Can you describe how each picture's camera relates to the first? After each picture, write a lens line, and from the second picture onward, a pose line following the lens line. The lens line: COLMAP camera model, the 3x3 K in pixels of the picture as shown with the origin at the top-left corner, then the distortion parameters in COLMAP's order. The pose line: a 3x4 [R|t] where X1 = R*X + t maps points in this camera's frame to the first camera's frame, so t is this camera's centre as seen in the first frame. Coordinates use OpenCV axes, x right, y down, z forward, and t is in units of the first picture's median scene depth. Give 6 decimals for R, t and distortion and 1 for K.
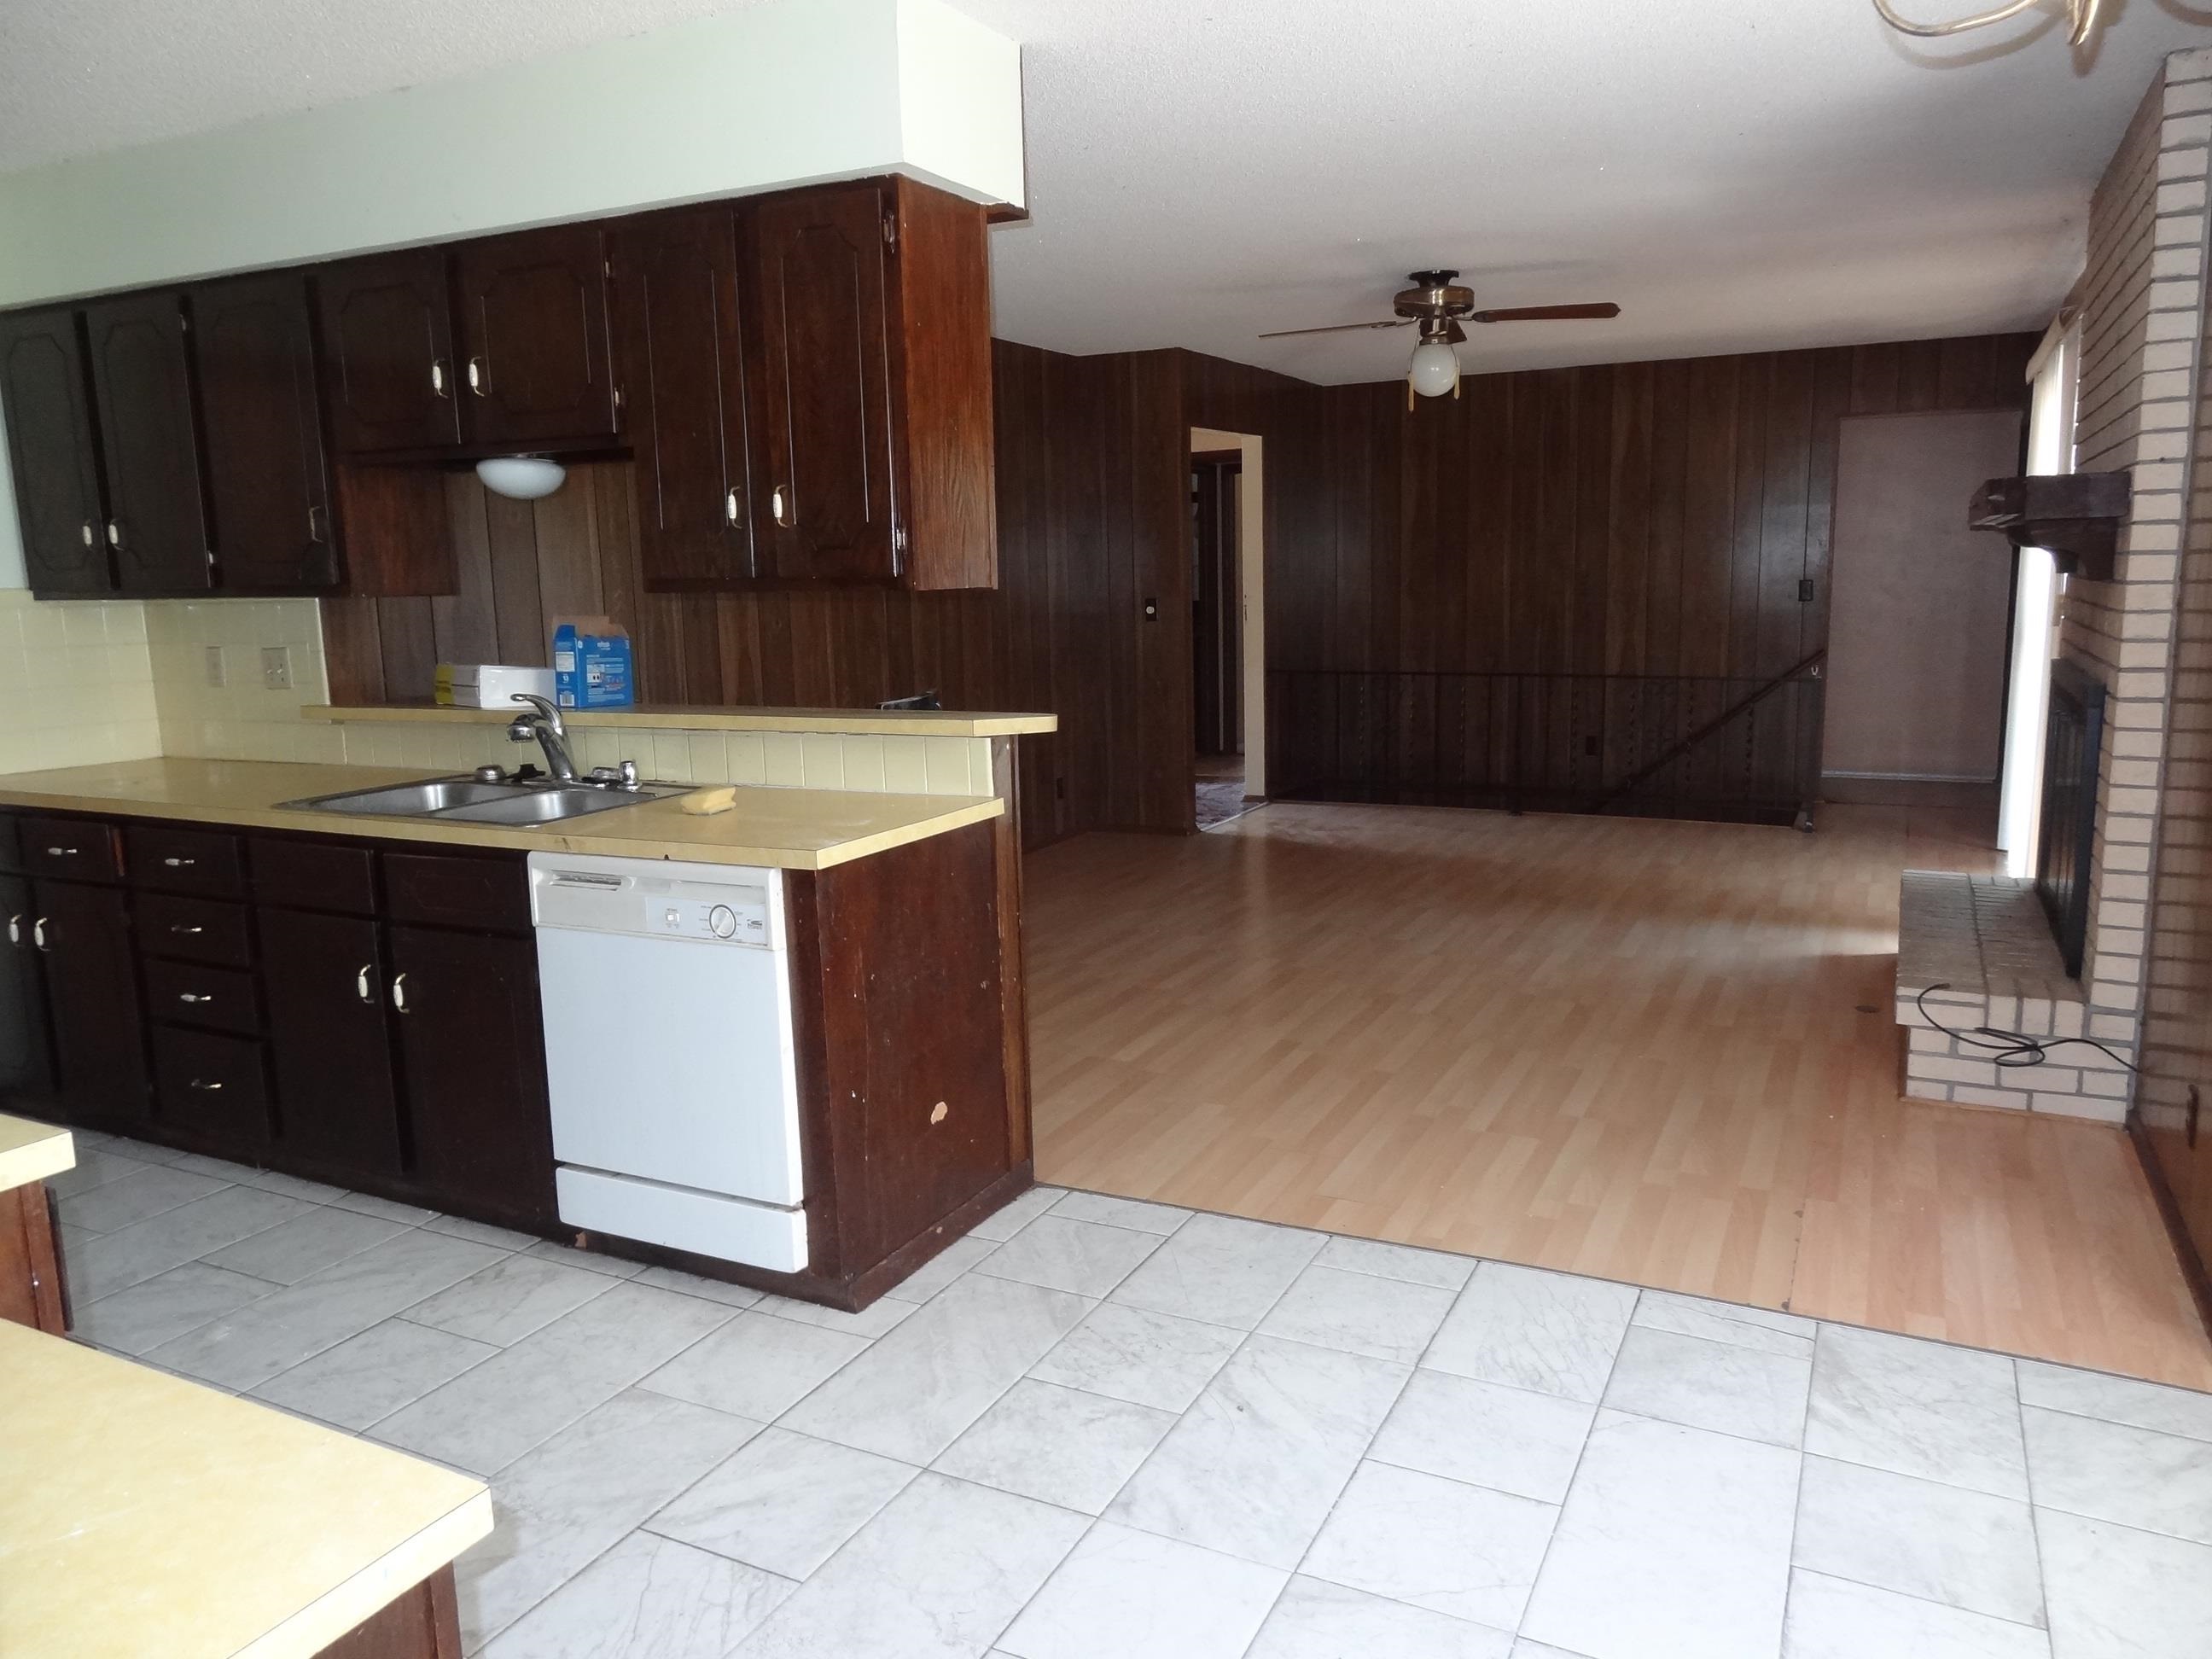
lens RADIAL K [[1539.8, 0, 1106.0], [0, 1539.8, 829.5], [0, 0, 1]] dist [-0.001451, 0.001726]
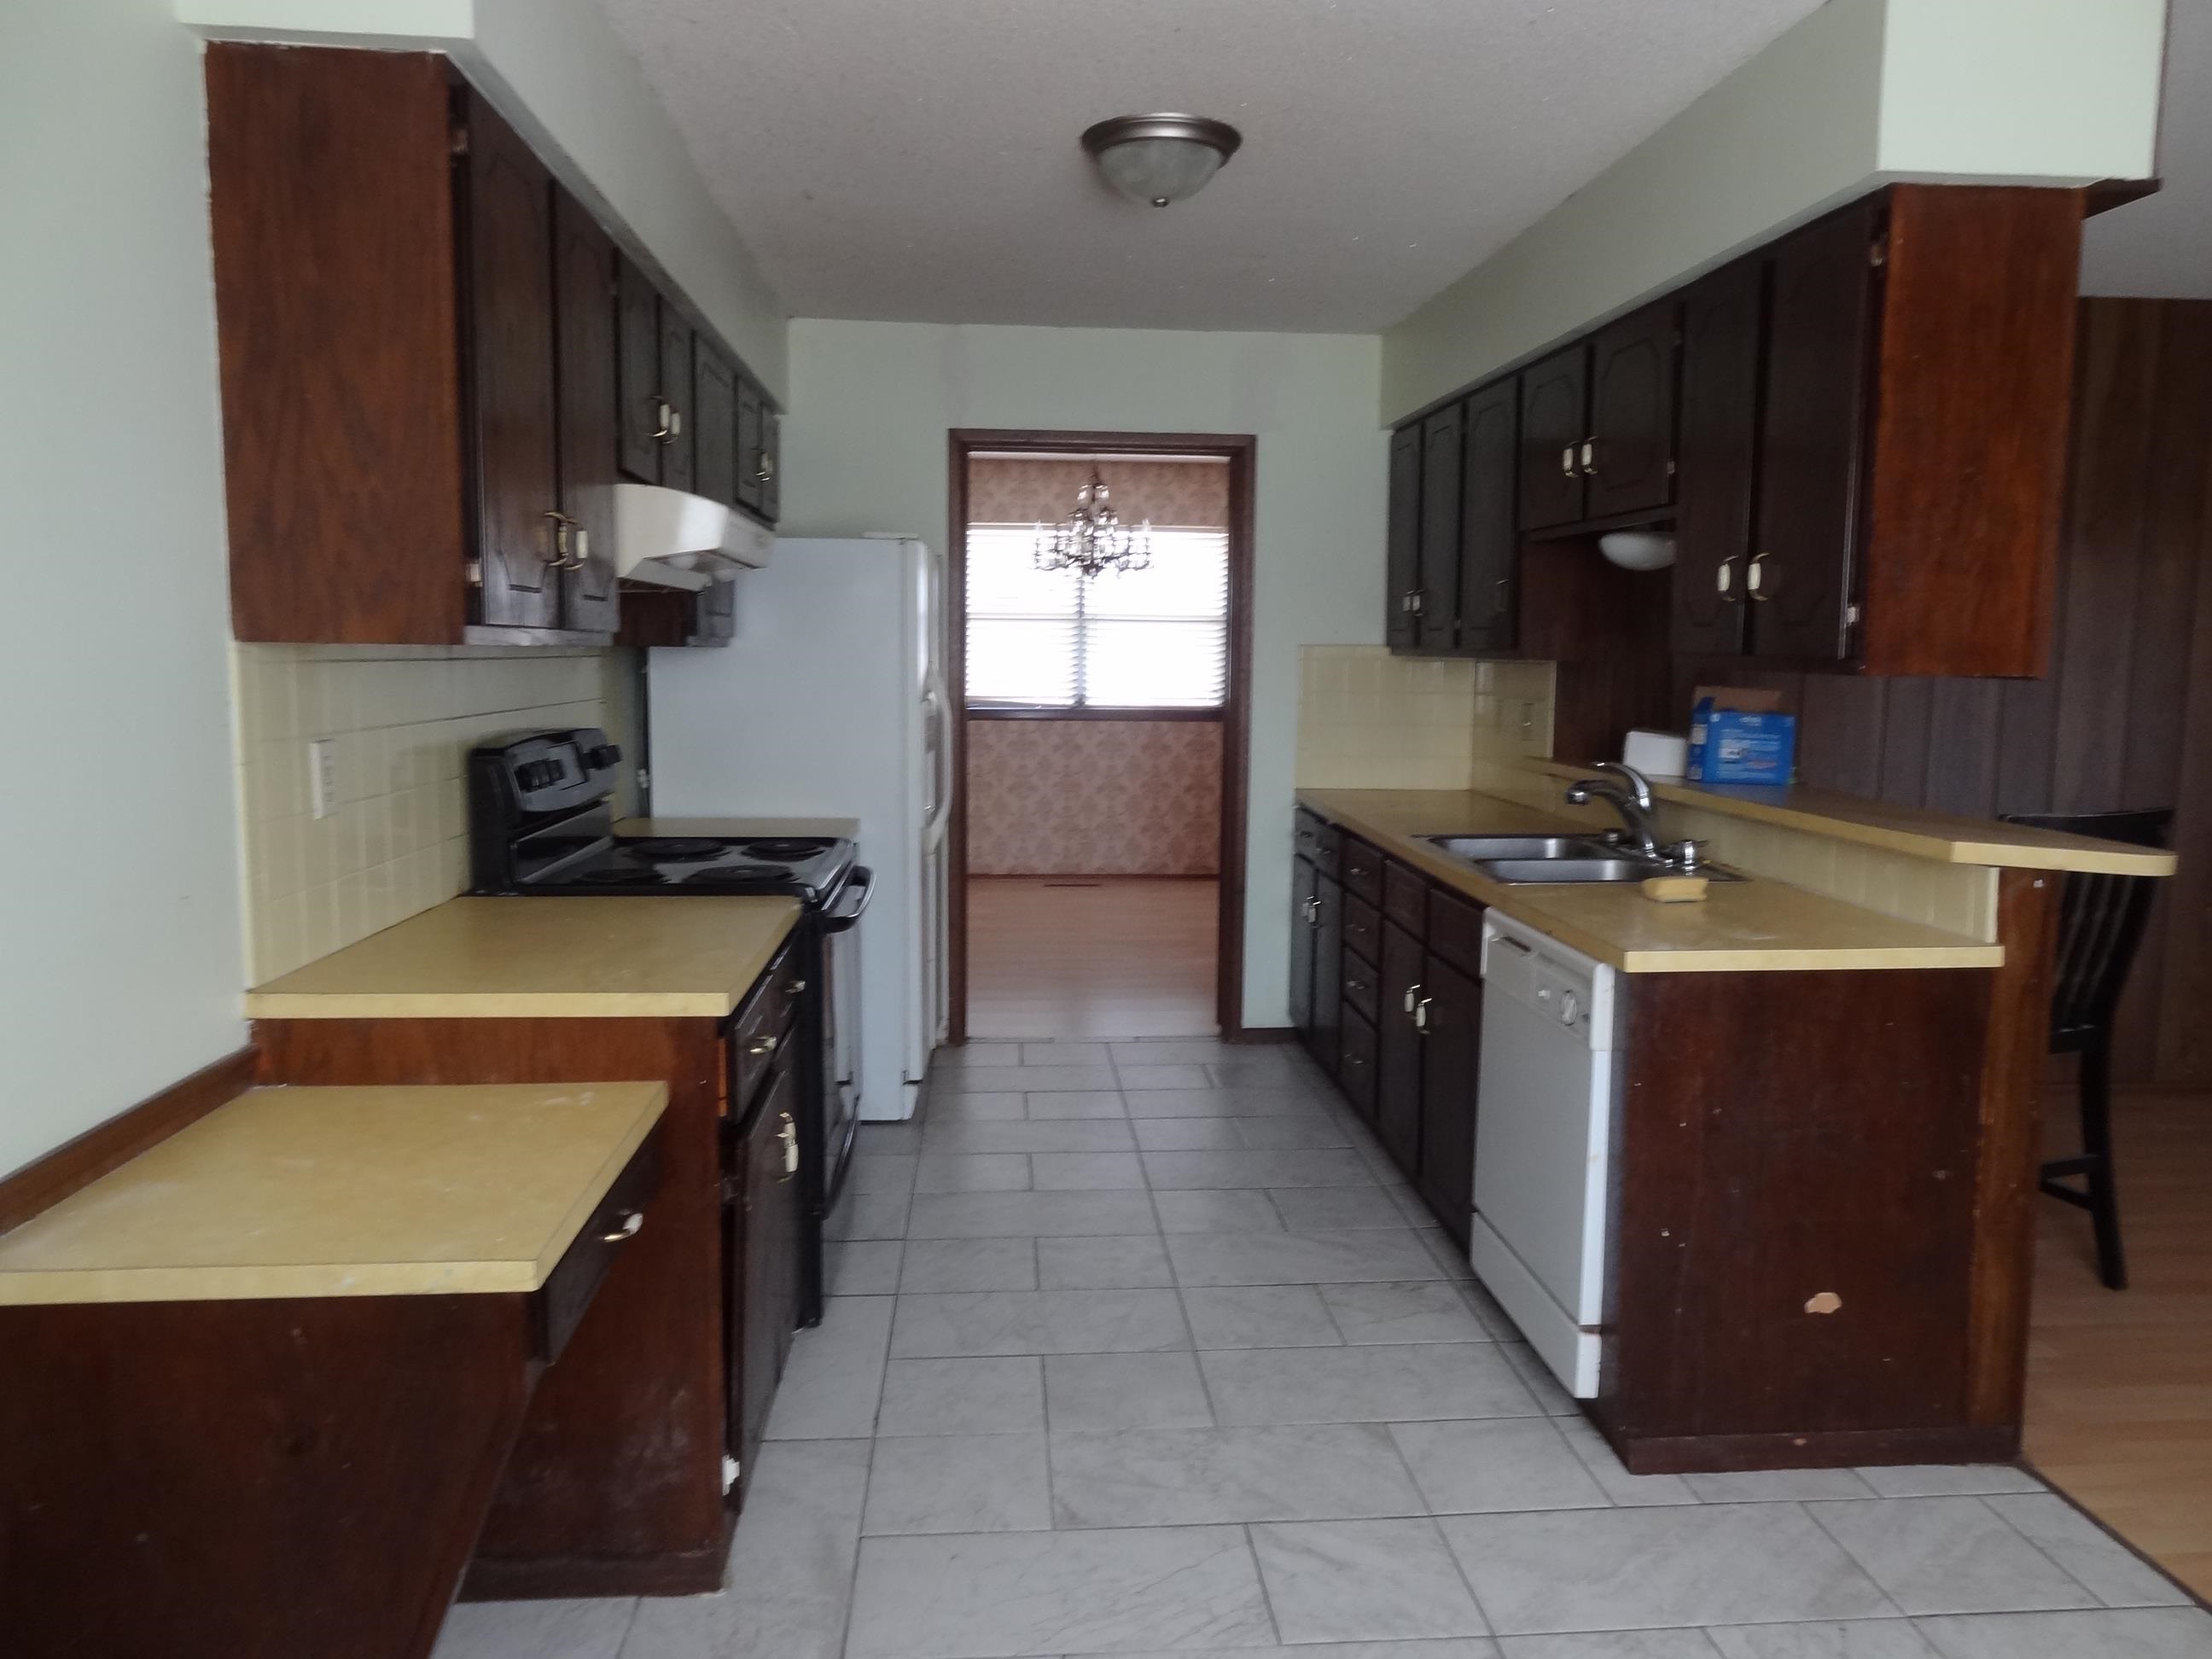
lens RADIAL K [[1537.0, 0, 1106.7], [0, 1537.0, 818.8], [0, 0, 1]] dist [0.002200, 0.004570]
pose [[0.520496, 0.121847, -0.845125, 0.358974], [-0.161176, 0.985993, 0.042892, -0.046140], [0.838514, 0.113889, 0.532845, 0.208815]]
